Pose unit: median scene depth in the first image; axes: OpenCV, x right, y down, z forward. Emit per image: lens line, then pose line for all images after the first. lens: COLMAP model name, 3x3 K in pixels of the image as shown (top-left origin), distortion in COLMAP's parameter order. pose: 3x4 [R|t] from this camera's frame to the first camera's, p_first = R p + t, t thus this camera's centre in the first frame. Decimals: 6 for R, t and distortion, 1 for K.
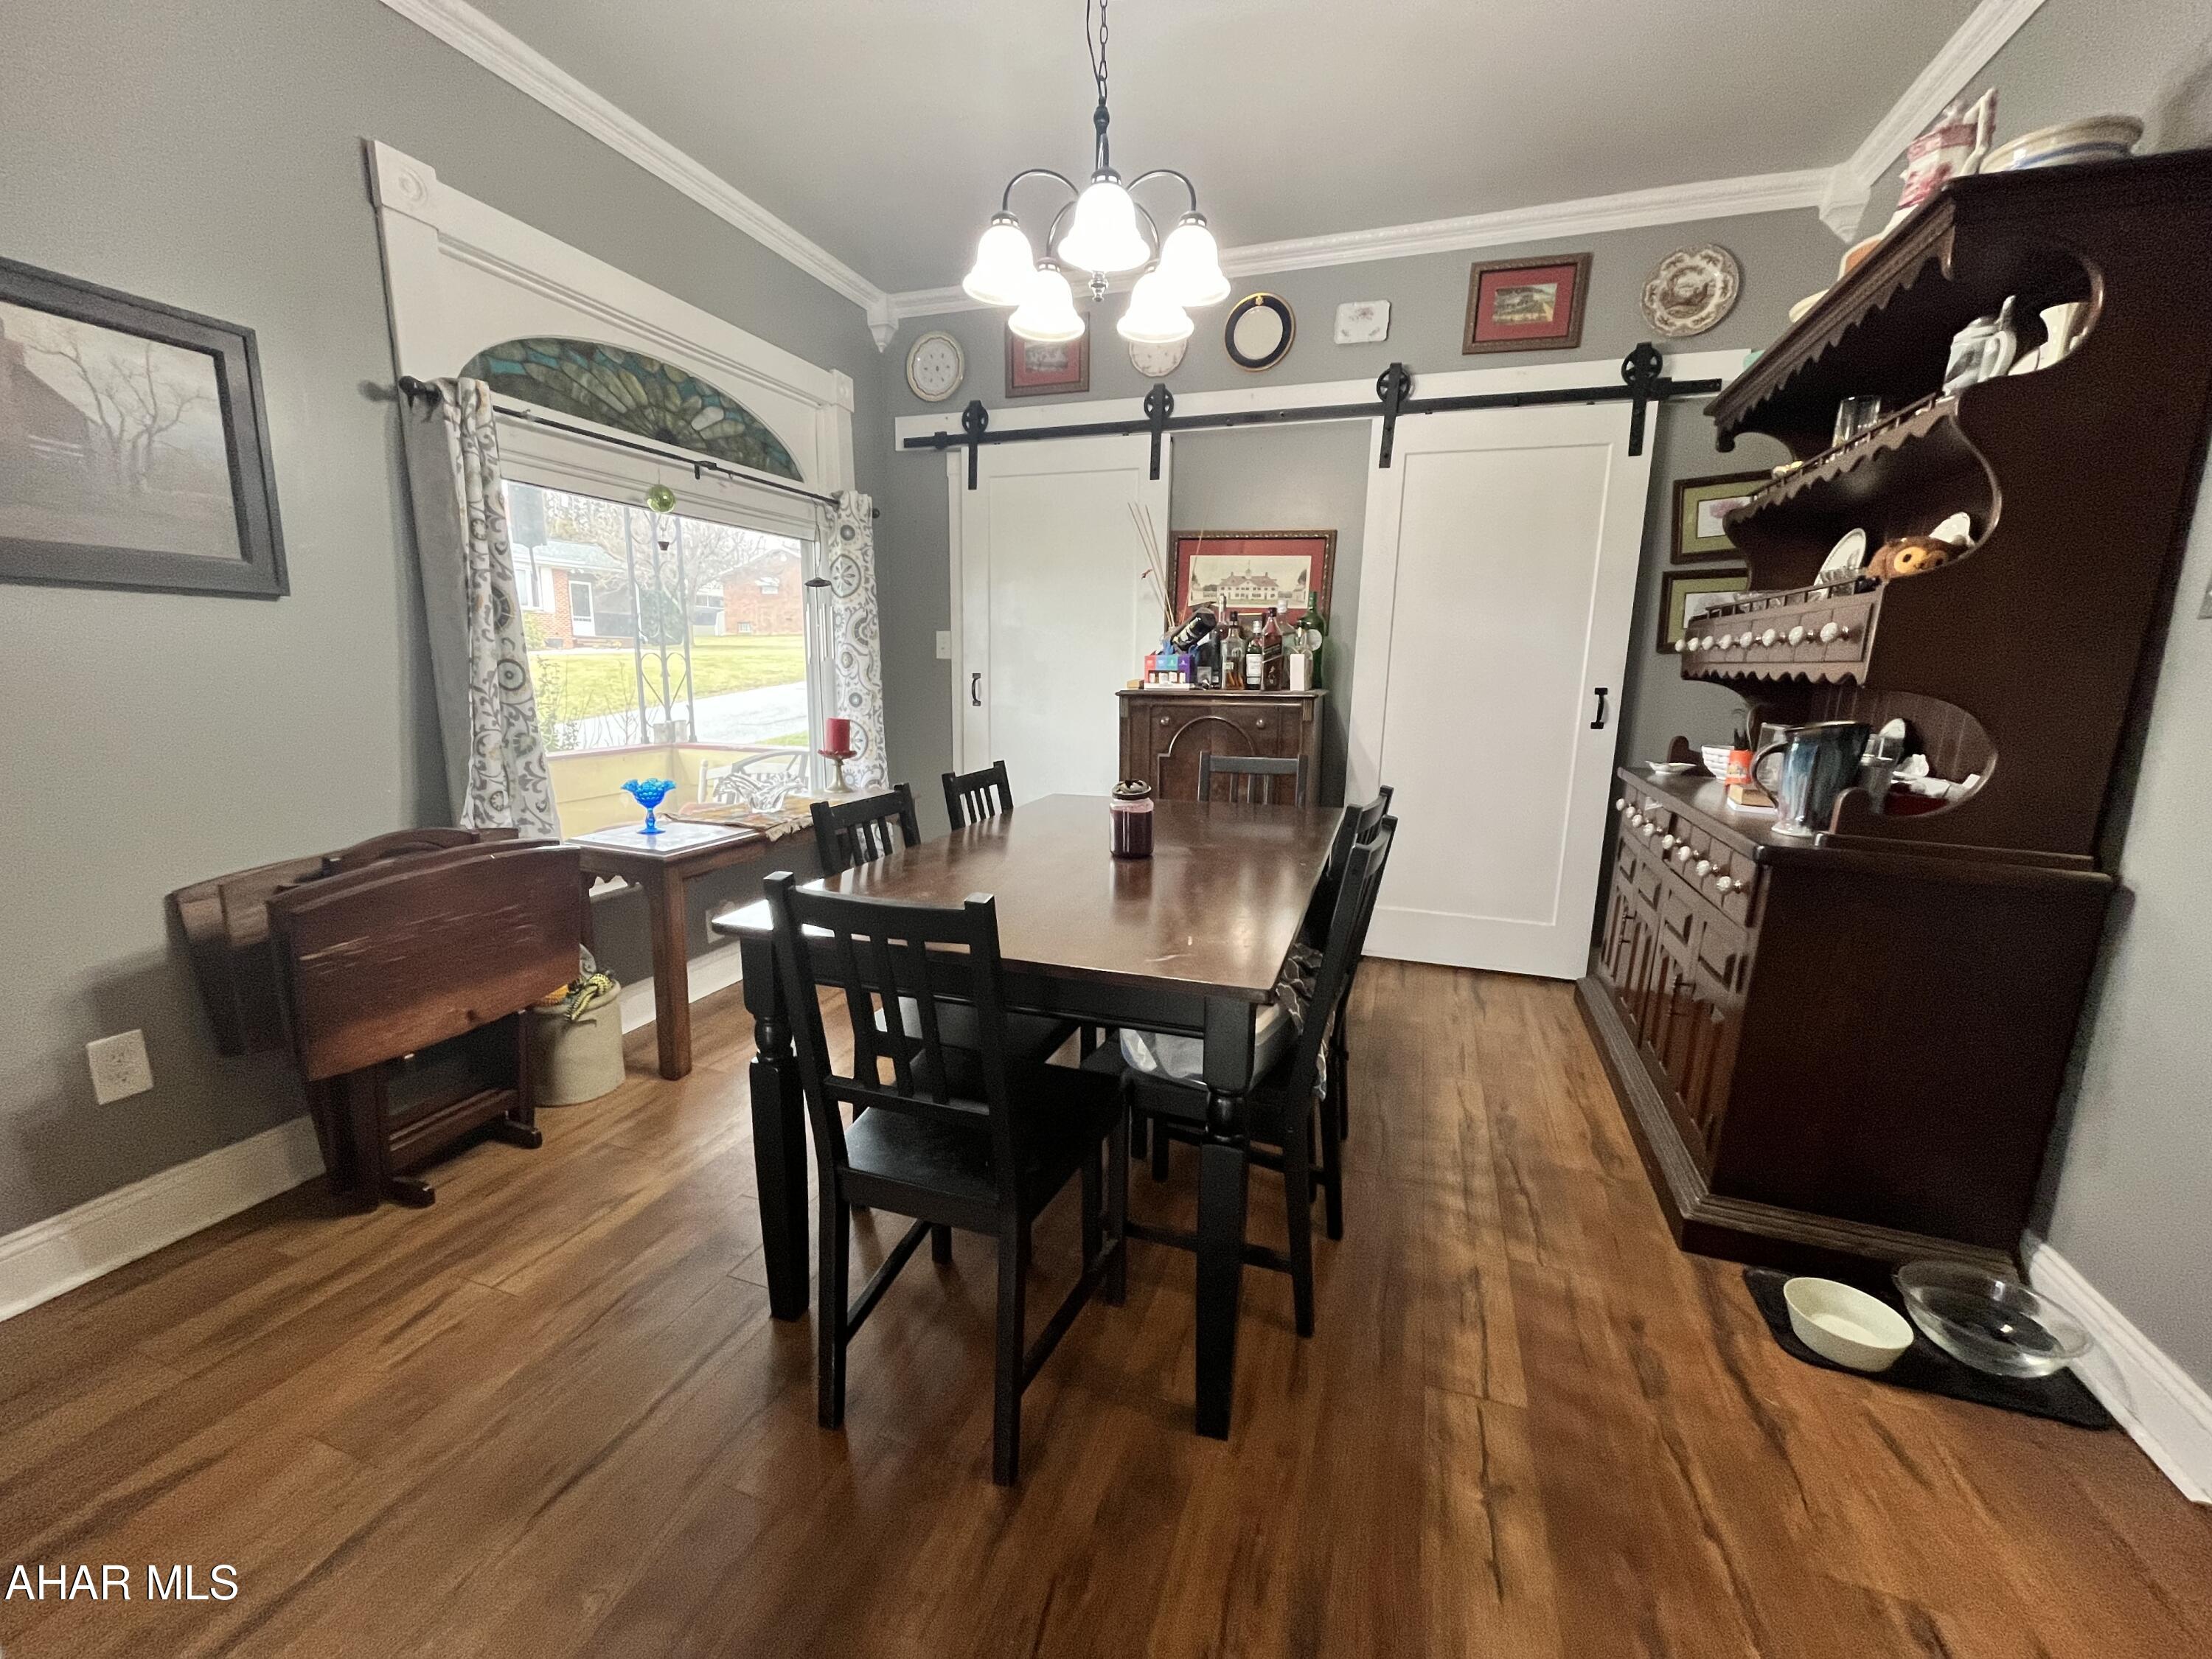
lens RADIAL K [[890.2, 0, 1106.0], [0, 890.2, 829.5], [0, 0, 1]] dist [-0.001229, -0.000463]
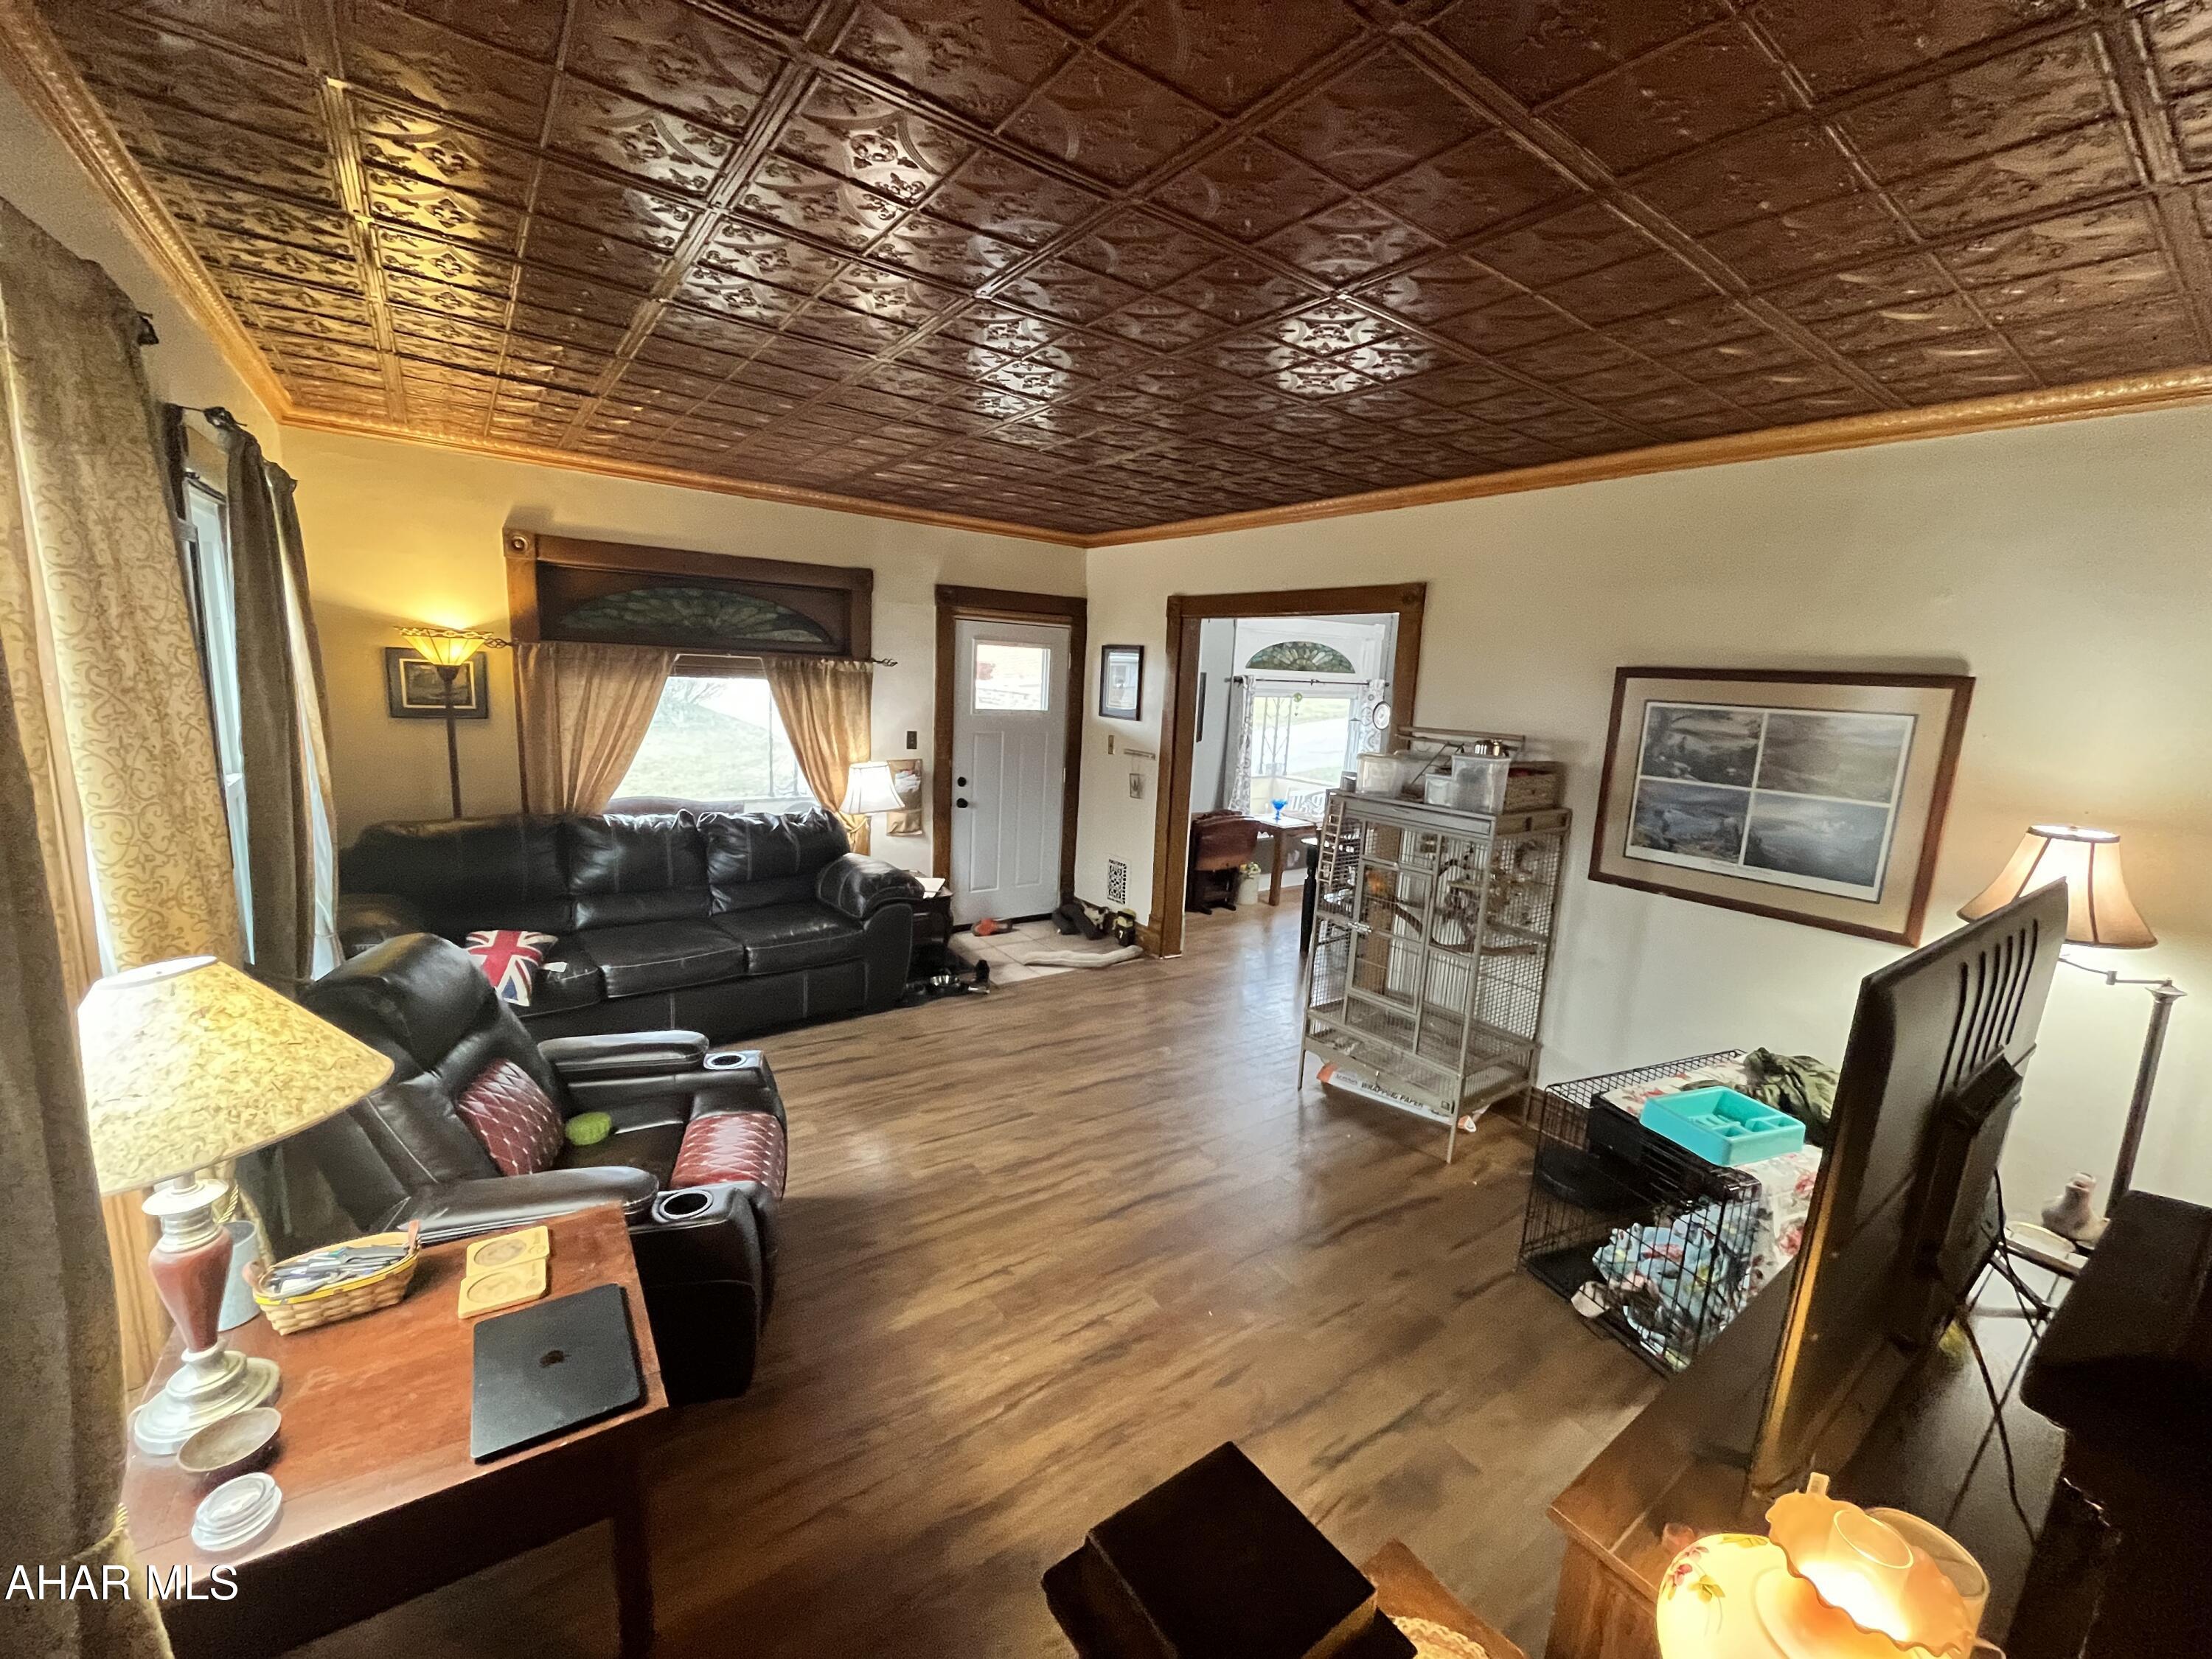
lens RADIAL K [[890.2, 0, 1106.0], [0, 890.2, 829.5], [0, 0, 1]] dist [-0.001229, -0.000463]
pose [[0.816651, 0.121141, -0.564274, 0.732001], [-0.138487, 0.990289, 0.012172, 0.091532], [0.560269, 0.068205, 0.825498, -1.872658]]
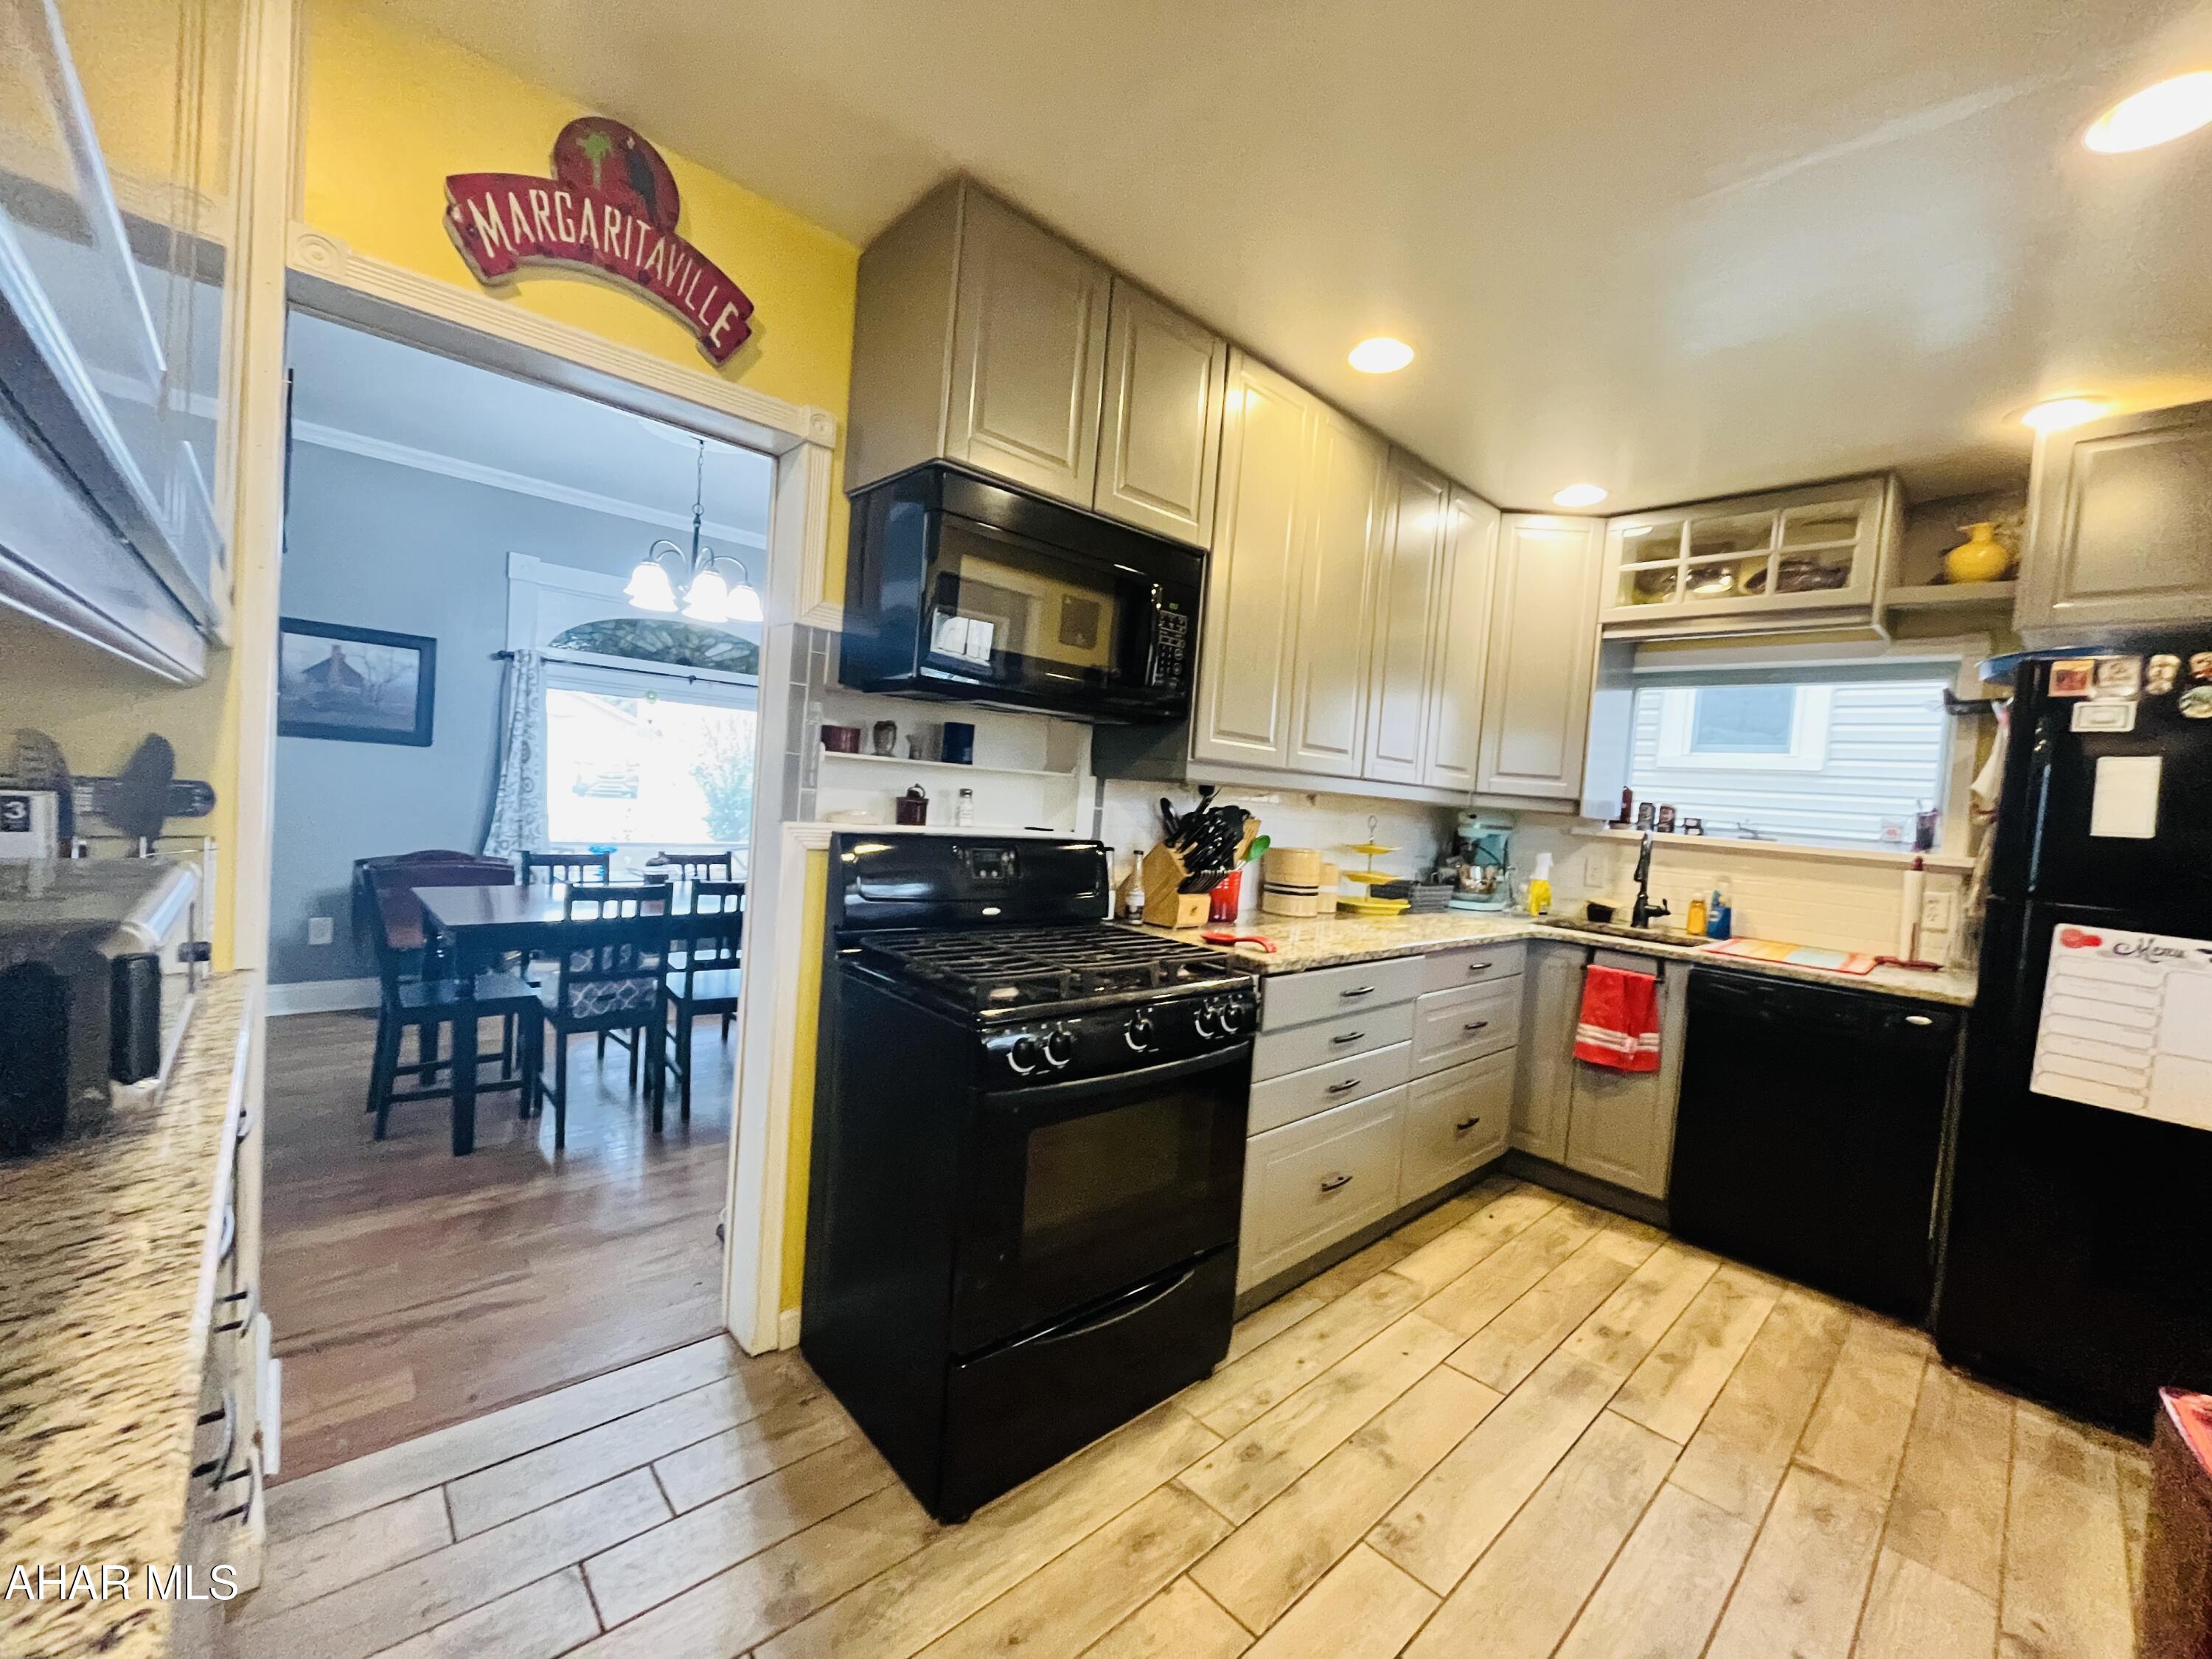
lens RADIAL K [[890.2, 0, 1106.0], [0, 890.2, 829.5], [0, 0, 1]] dist [-0.001229, -0.000463]
pose [[0.879389, 0.070640, -0.470835, 1.454433], [-0.146501, 0.981098, -0.126428, -0.010518], [0.453005, 0.180157, 0.873115, -0.154042]]
